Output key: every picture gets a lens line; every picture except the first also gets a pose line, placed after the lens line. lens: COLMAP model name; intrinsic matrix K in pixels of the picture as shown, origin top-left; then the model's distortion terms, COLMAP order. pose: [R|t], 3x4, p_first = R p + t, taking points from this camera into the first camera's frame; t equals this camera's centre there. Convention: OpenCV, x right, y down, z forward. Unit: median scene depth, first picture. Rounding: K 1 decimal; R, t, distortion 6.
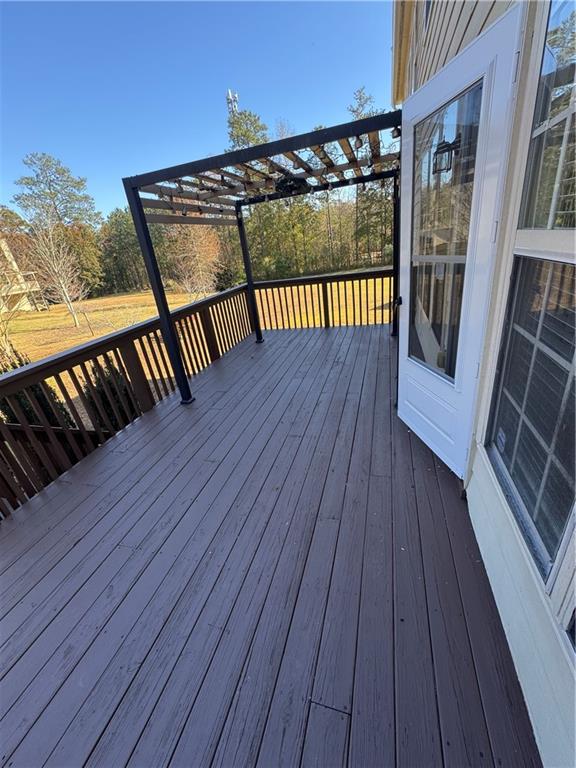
lens RADIAL K [[305.8, 0, 286.4], [0, 305.8, 385.0], [0, 0, 1]] dist [-0.005079, 0.000356]
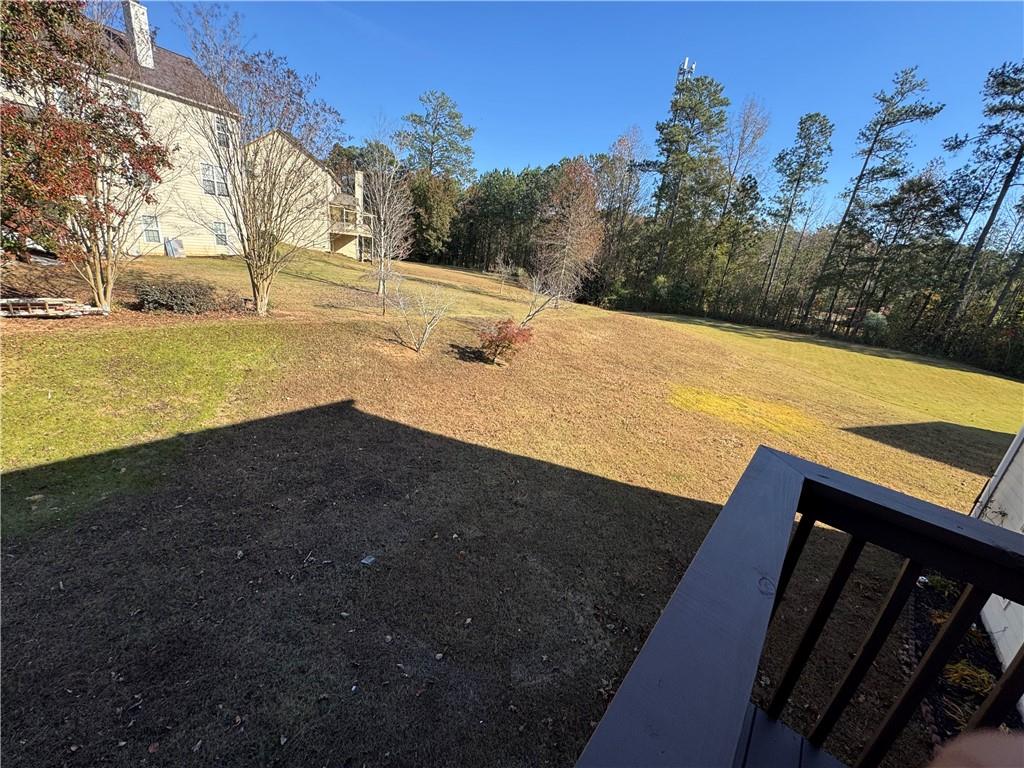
lens RADIAL K [[407.7, 0, 513.2], [0, 407.7, 383.2], [0, 0, 1]] dist [-0.005079, 0.000356]
pose [[0.895718, 0.344468, -0.281124, -0.520311], [-0.370263, 0.927945, -0.042699, -0.759999], [0.246160, 0.142336, 0.958721, 1.827399]]
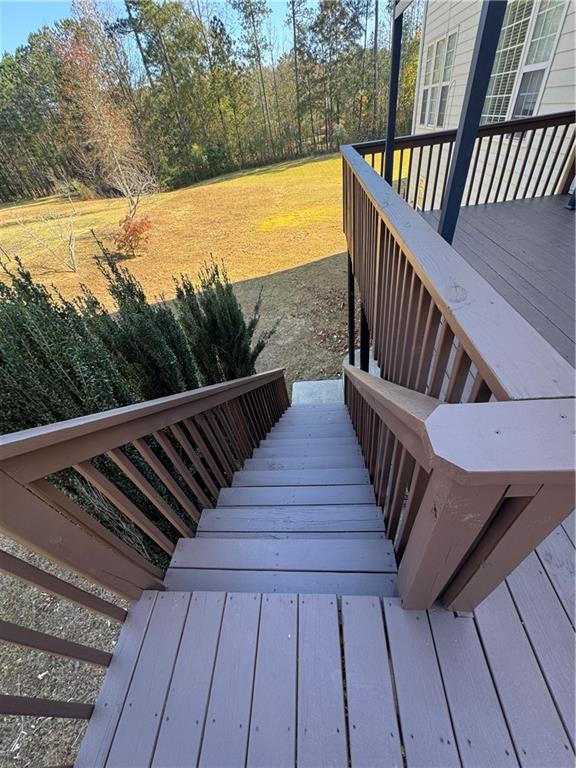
lens RADIAL K [[305.8, 0, 288.3], [0, 305.8, 384.2], [0, 0, 1]] dist [-0.005079, 0.000356]
pose [[0.974515, -0.150987, 0.165900, -1.117685], [0.102176, 0.957162, 0.270927, -0.034796], [-0.199700, -0.247071, 0.948196, 0.544794]]
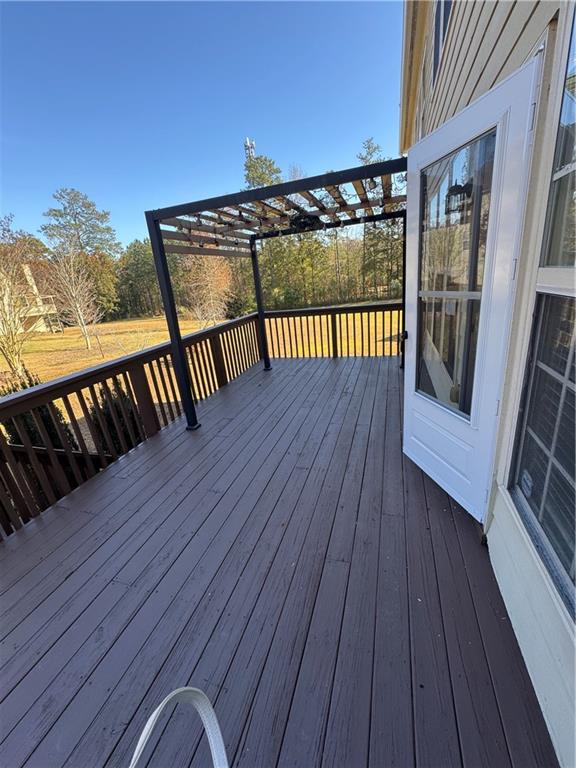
lens RADIAL K [[305.8, 0, 286.4], [0, 305.8, 385.5], [0, 0, 1]] dist [-0.005079, 0.000356]
pose [[0.999303, 0.032843, -0.017761, -0.009637], [-0.034295, 0.995454, -0.088853, -0.003758], [0.014762, 0.089400, 0.995886, 0.010719]]
